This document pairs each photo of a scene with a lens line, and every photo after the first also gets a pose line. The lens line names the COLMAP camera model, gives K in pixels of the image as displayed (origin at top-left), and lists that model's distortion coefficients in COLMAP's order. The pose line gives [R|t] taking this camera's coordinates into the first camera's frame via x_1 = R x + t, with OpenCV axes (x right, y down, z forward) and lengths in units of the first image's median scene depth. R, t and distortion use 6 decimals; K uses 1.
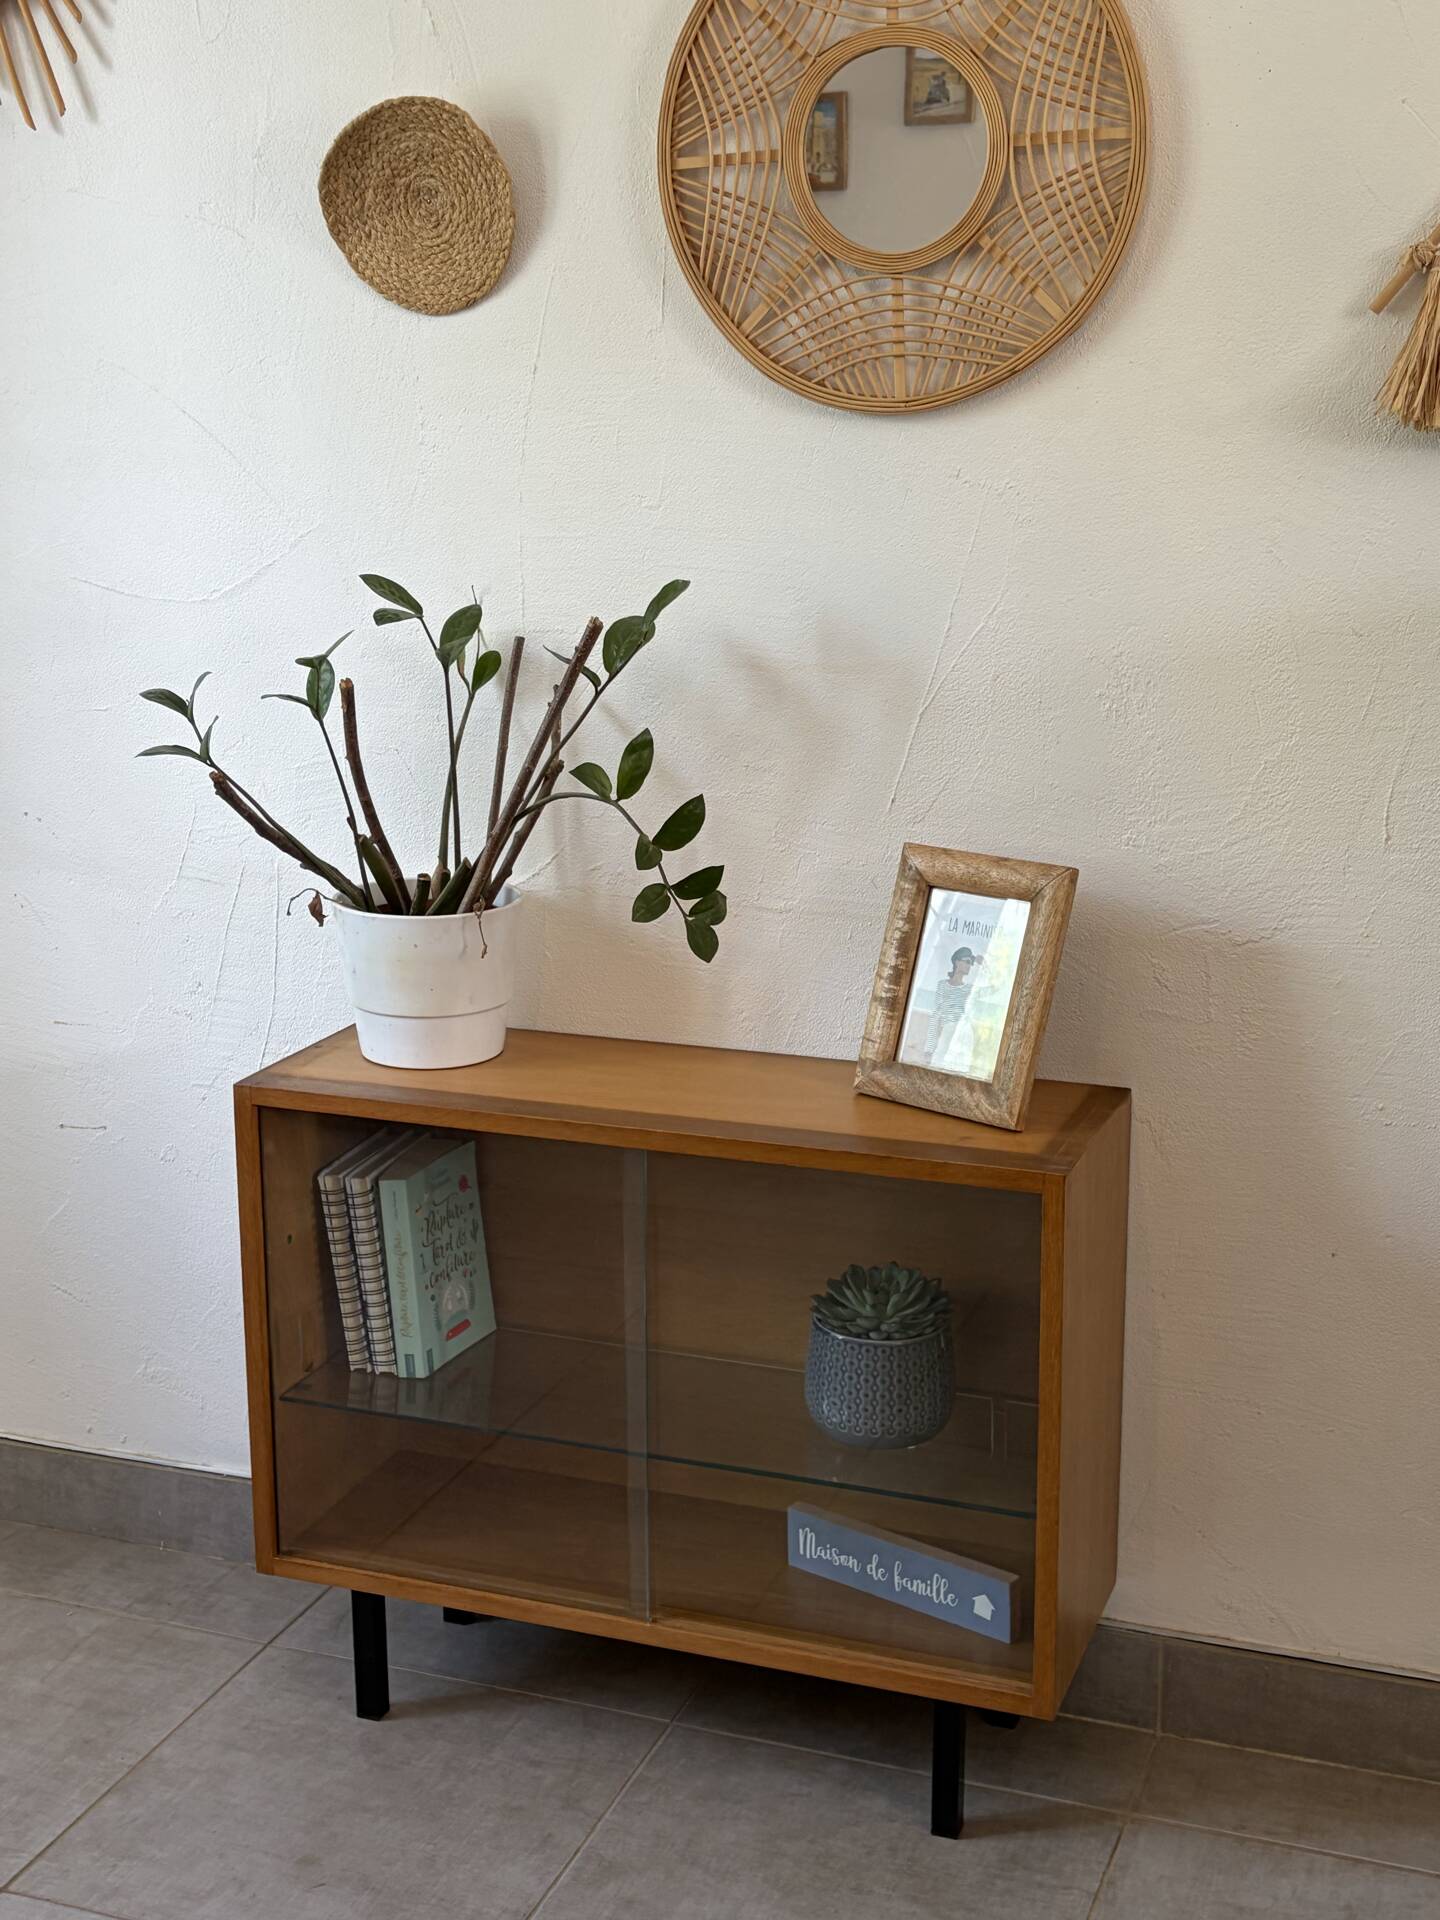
lens RADIAL K [[2453.8, 0, 735.0], [0, 2453.8, 946.6], [0, 0, 1]] dist [0.037608, 0.000000]
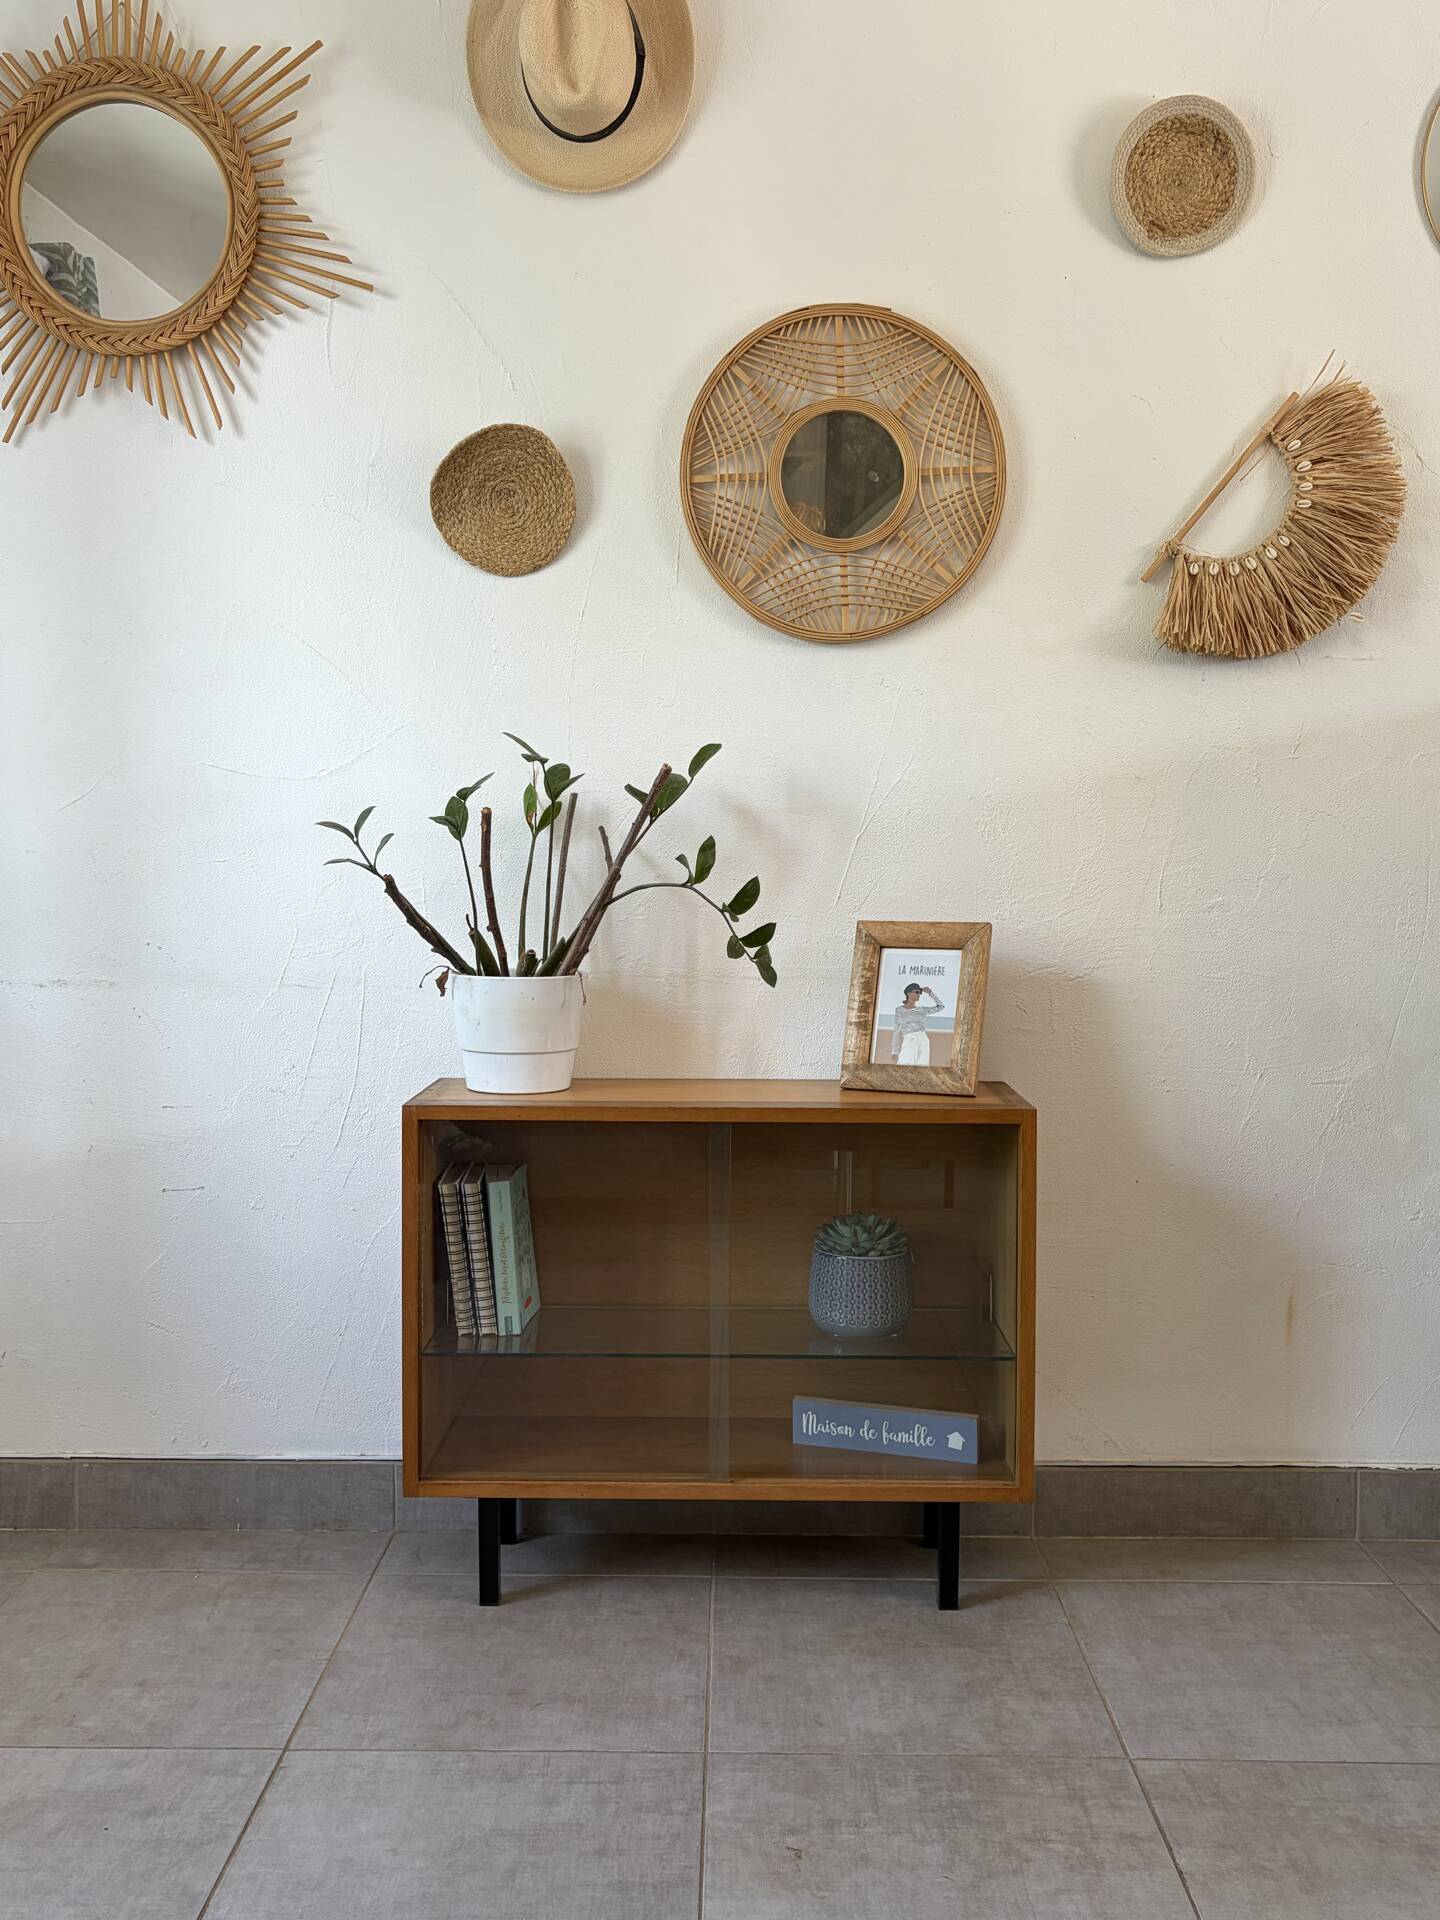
lens RADIAL K [[1697.7, 0, 716.5], [0, 1697.7, 962.3], [0, 0, 1]] dist [0.029877, 0.009264]
pose [[0.942232, -0.011215, 0.334774, -0.348143], [0.069237, 0.984376, -0.161894, 0.139698], [-0.327727, 0.175721, 0.928287, 0.071208]]
